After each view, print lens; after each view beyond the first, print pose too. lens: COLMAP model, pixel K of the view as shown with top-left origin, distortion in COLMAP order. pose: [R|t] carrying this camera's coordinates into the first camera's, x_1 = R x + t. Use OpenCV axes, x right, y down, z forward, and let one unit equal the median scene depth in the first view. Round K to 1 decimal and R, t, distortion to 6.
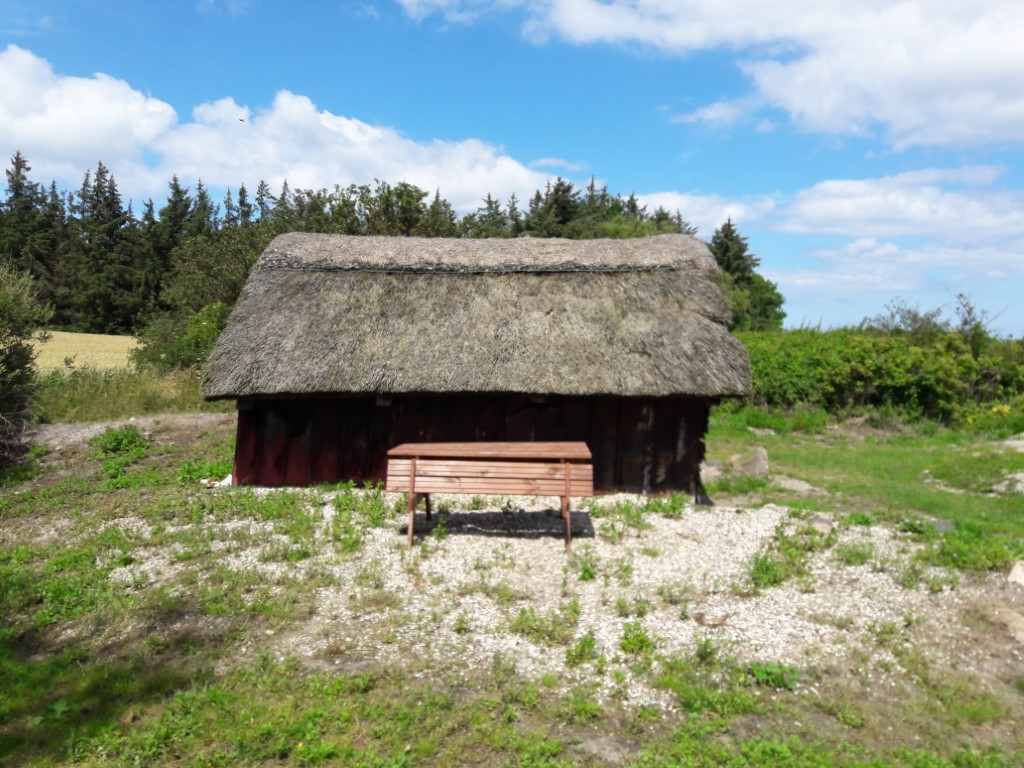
lens RADIAL K [[832.6, 0, 512.9], [0, 832.6, 381.9], [0, 0, 1]] dist [-0.002617, -0.000209]
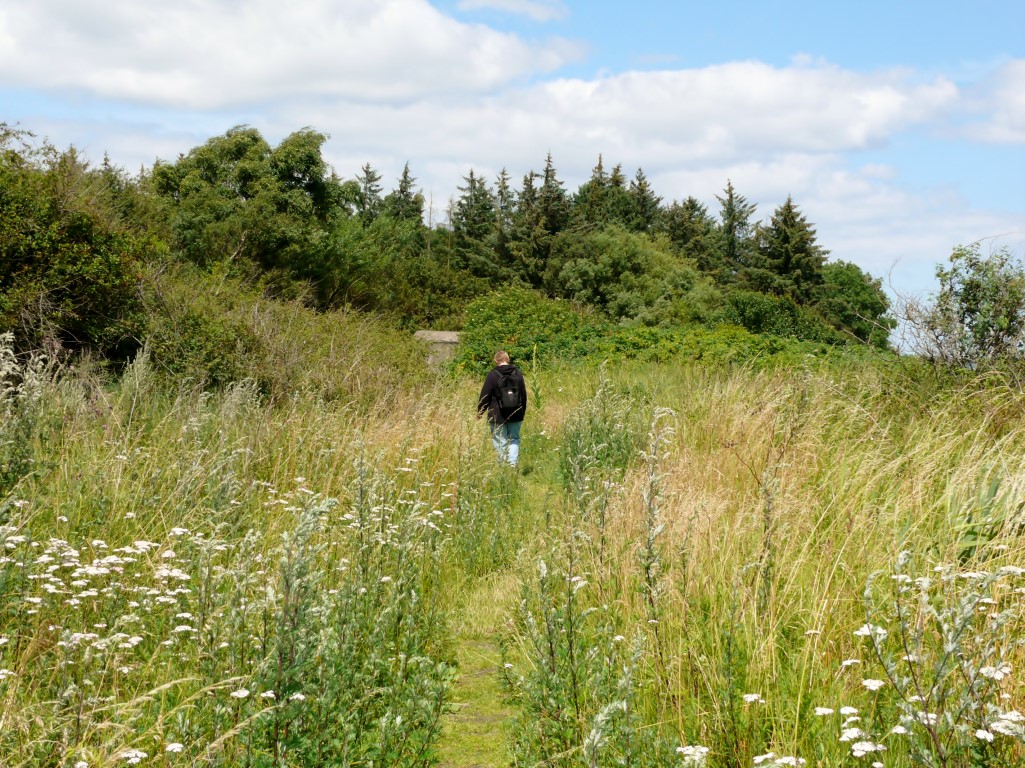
lens RADIAL K [[1778.4, 0, 511.7], [0, 1778.4, 383.9], [0, 0, 1]] dist [0.055009, 0.000000]
pose [[0.999983, 0.005520, -0.001821, 0.012482], [-0.005578, 0.999428, -0.033356, 0.028528], [0.001636, 0.033366, 0.999442, -0.636188]]
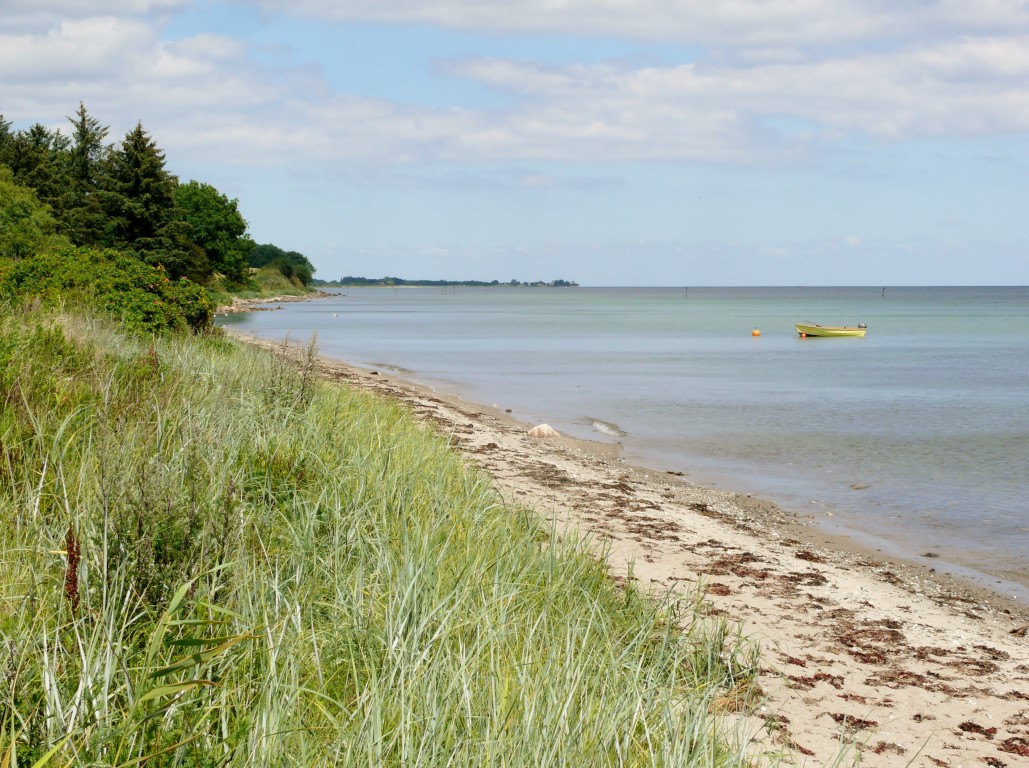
lens RADIAL K [[2204.6, 0, 514.1], [0, 2204.6, 383.2], [0, 0, 1]] dist [0.292419, 0.000000]
pose [[0.959266, -0.007498, 0.282406, -0.000070], [0.007652, 0.999971, 0.000556, 0.054900], [-0.282402, 0.001627, 0.959295, -1.196146]]
